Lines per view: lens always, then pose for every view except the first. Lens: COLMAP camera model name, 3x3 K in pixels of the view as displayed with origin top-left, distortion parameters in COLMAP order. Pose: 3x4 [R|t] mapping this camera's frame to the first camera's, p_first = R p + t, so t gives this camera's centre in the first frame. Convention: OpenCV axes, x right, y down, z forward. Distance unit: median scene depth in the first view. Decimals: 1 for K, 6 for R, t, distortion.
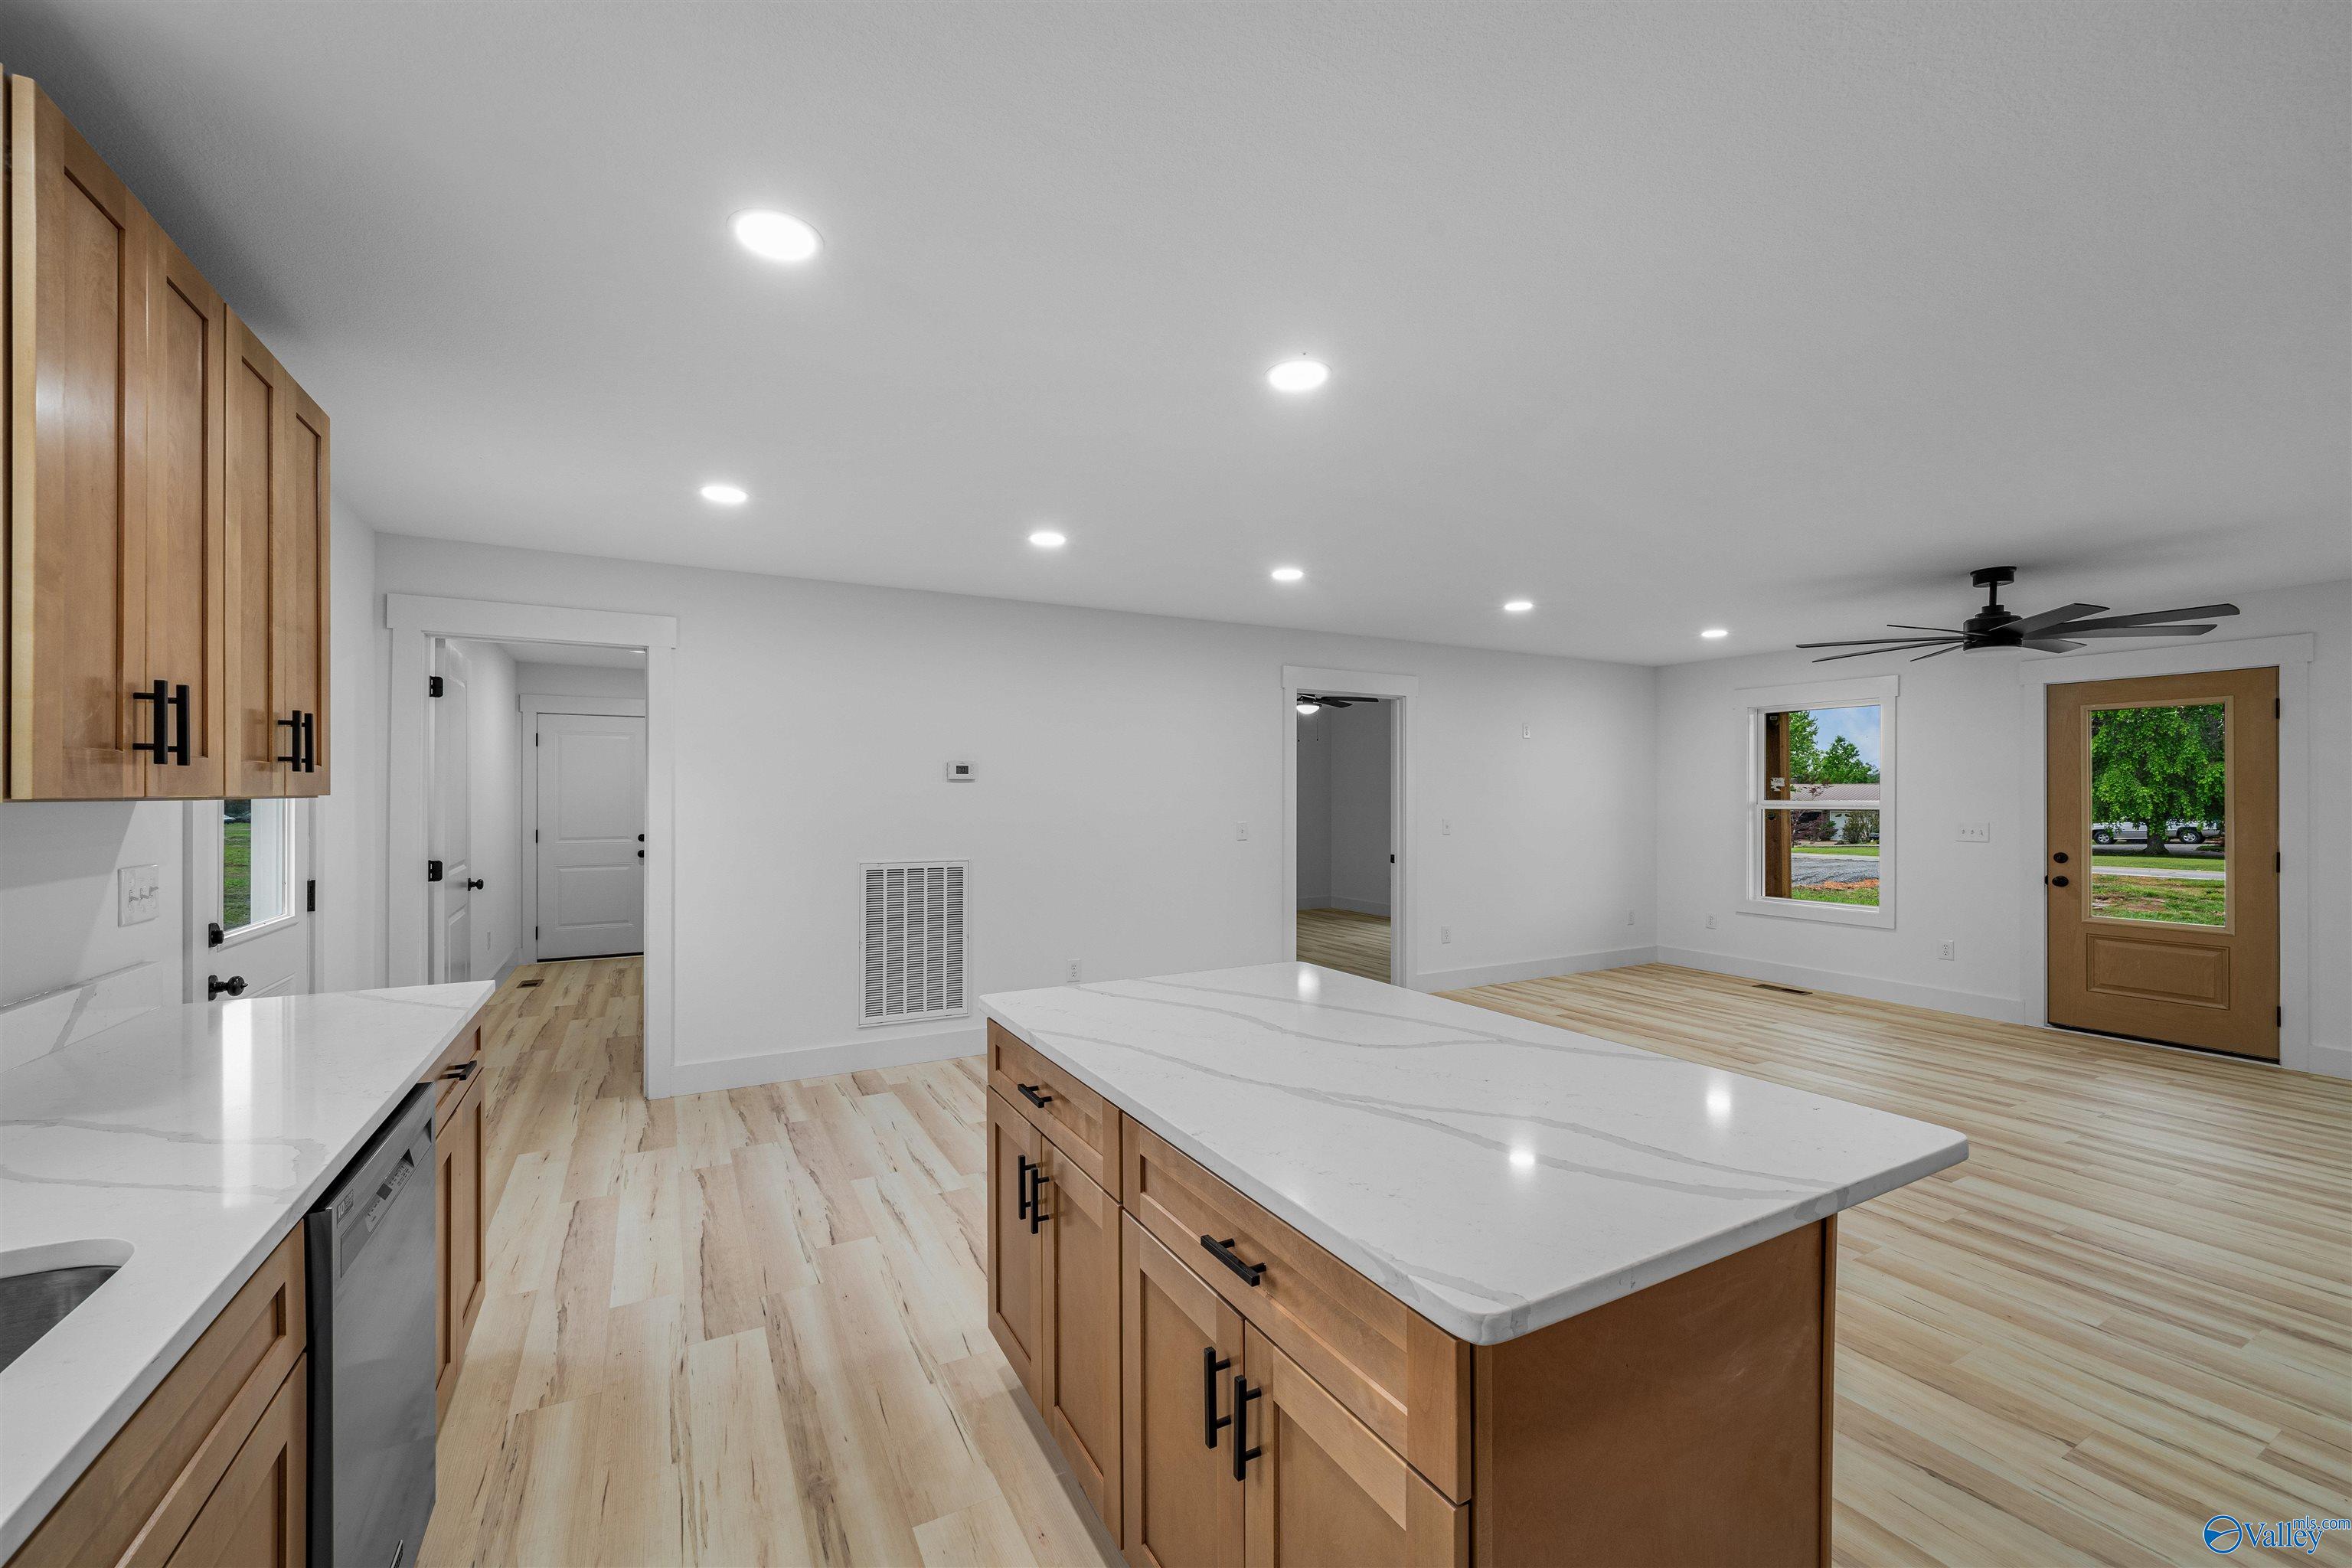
lens RADIAL K [[930.7, 0, 1166.9], [0, 930.7, 804.6], [0, 0, 1]] dist [-0.001013, -0.000279]
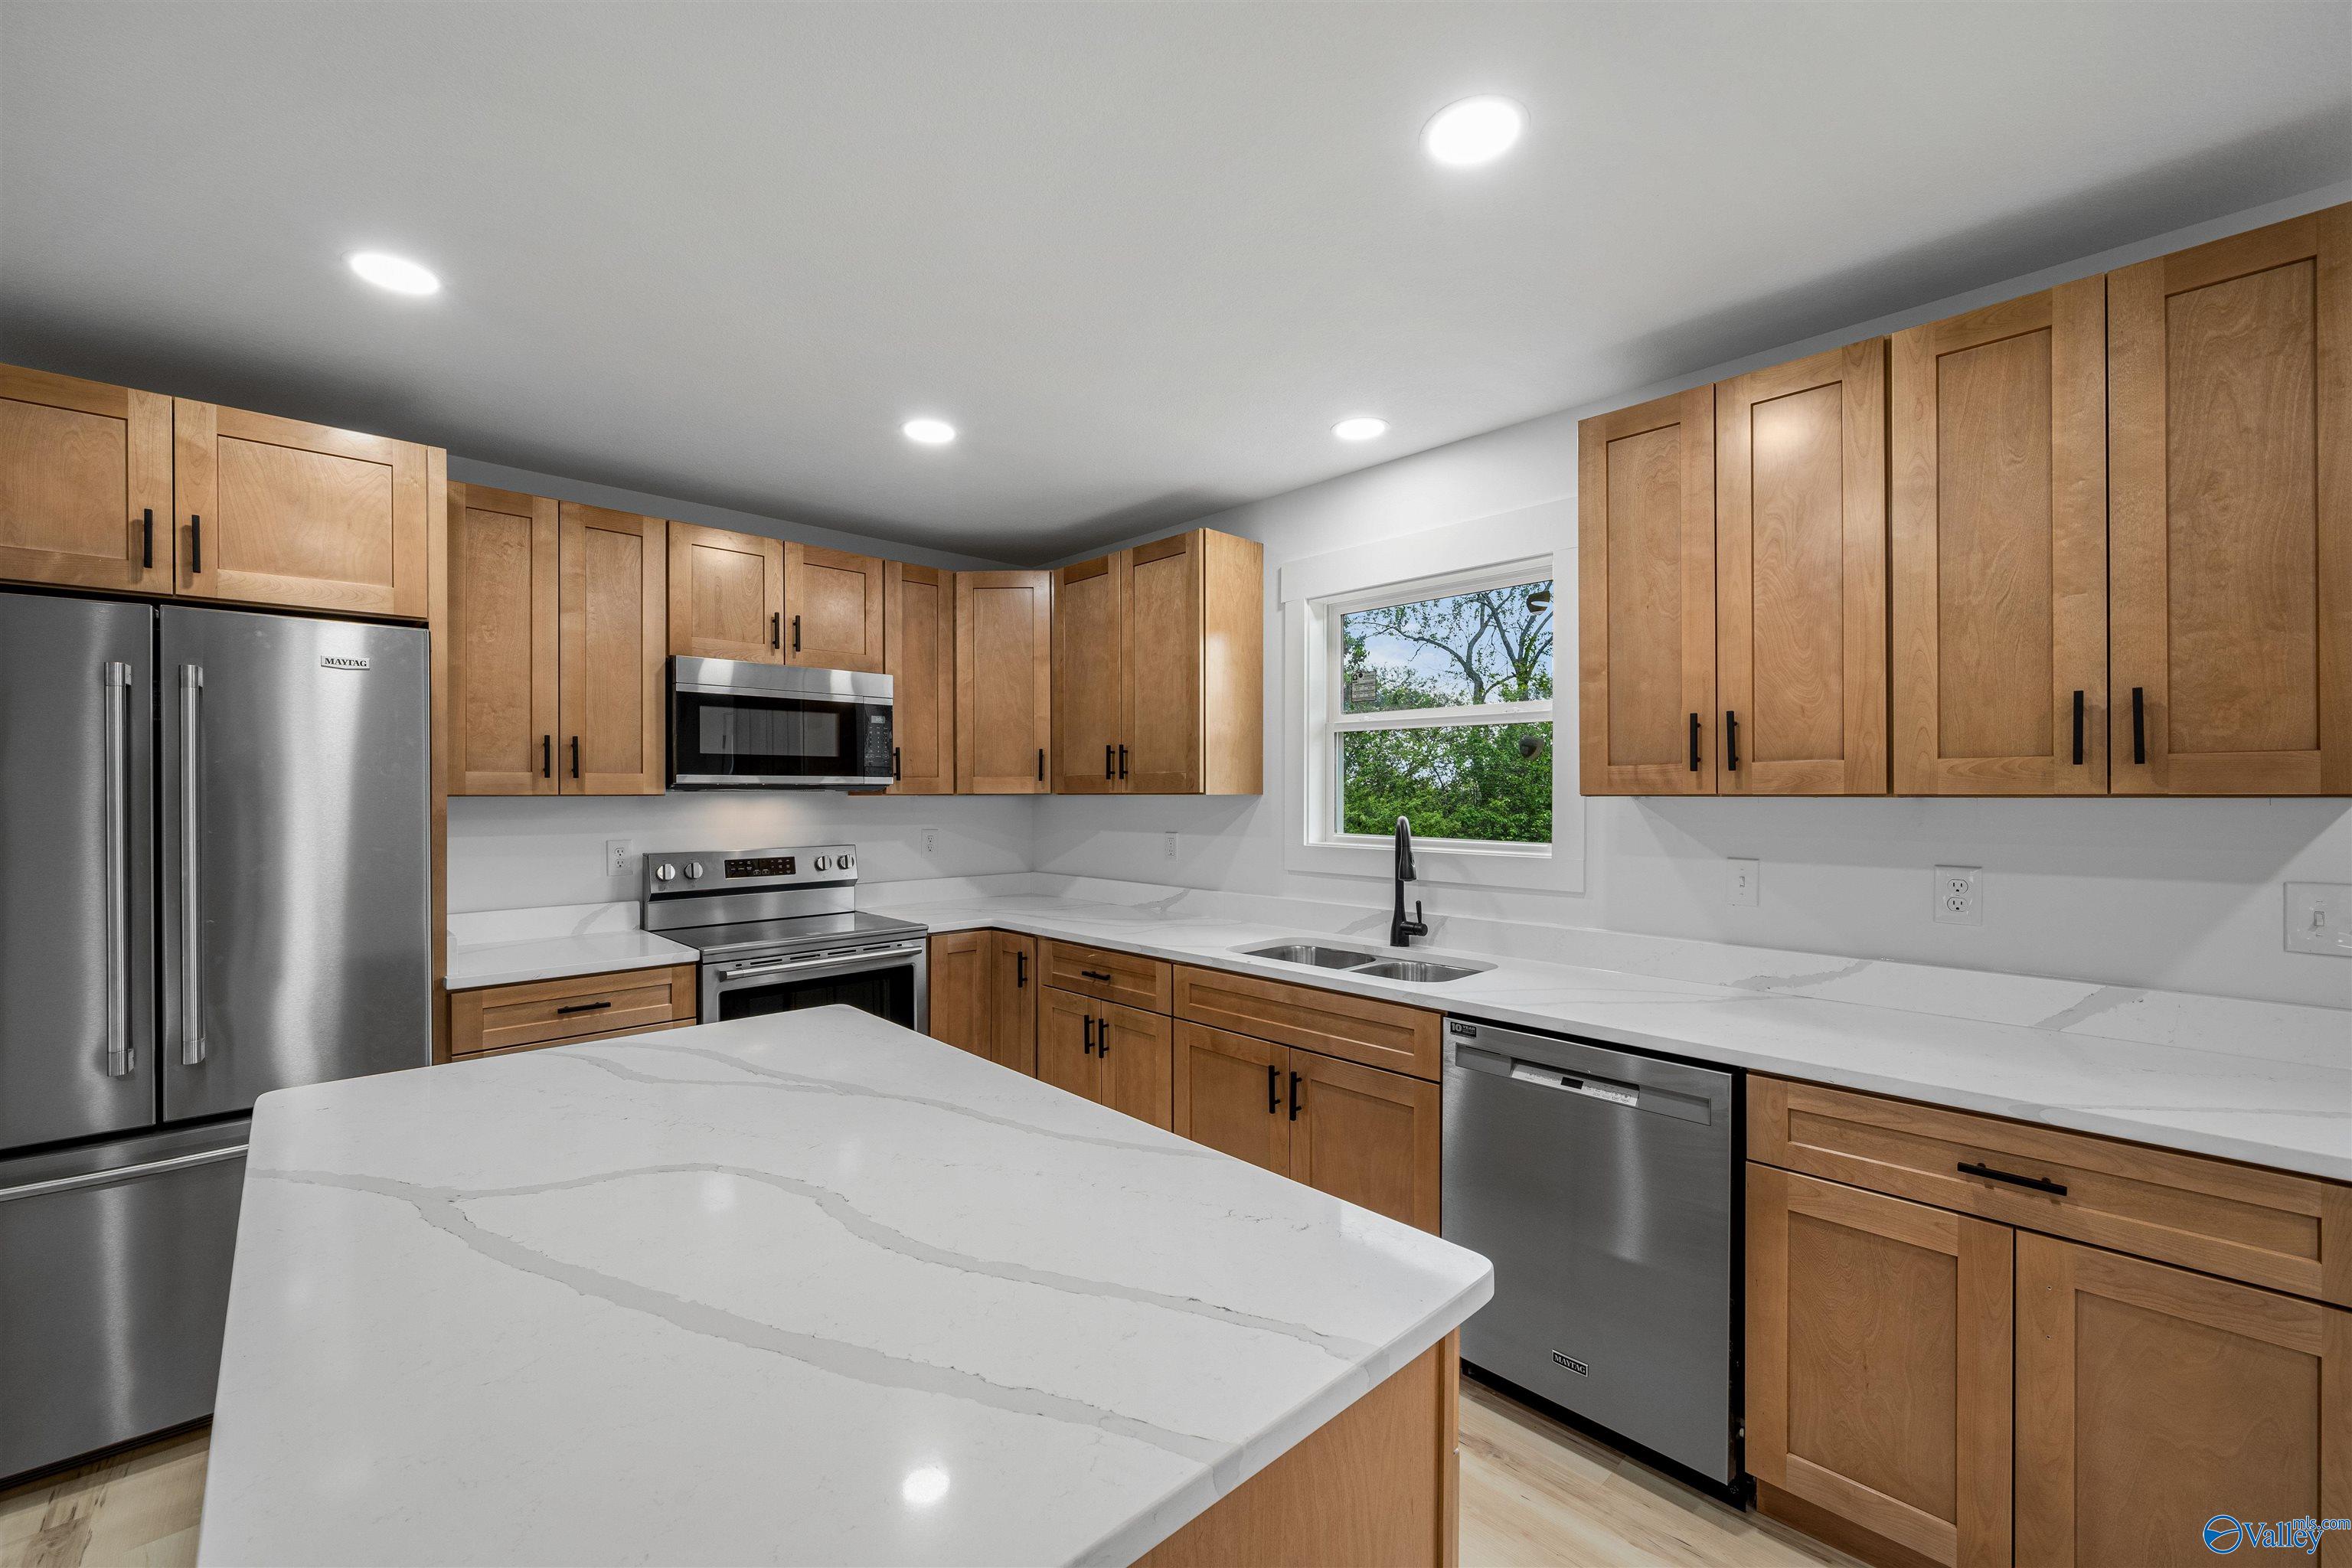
lens RADIAL K [[948.0, 0, 1166.1], [0, 948.0, 788.8], [0, 0, 1]] dist [-0.000118, -0.000069]
pose [[-0.967012, -0.002494, -0.254720, 0.027037], [-0.004547, 0.999962, 0.007469, -0.006404], [0.254691, 0.008380, -0.966986, 0.663045]]
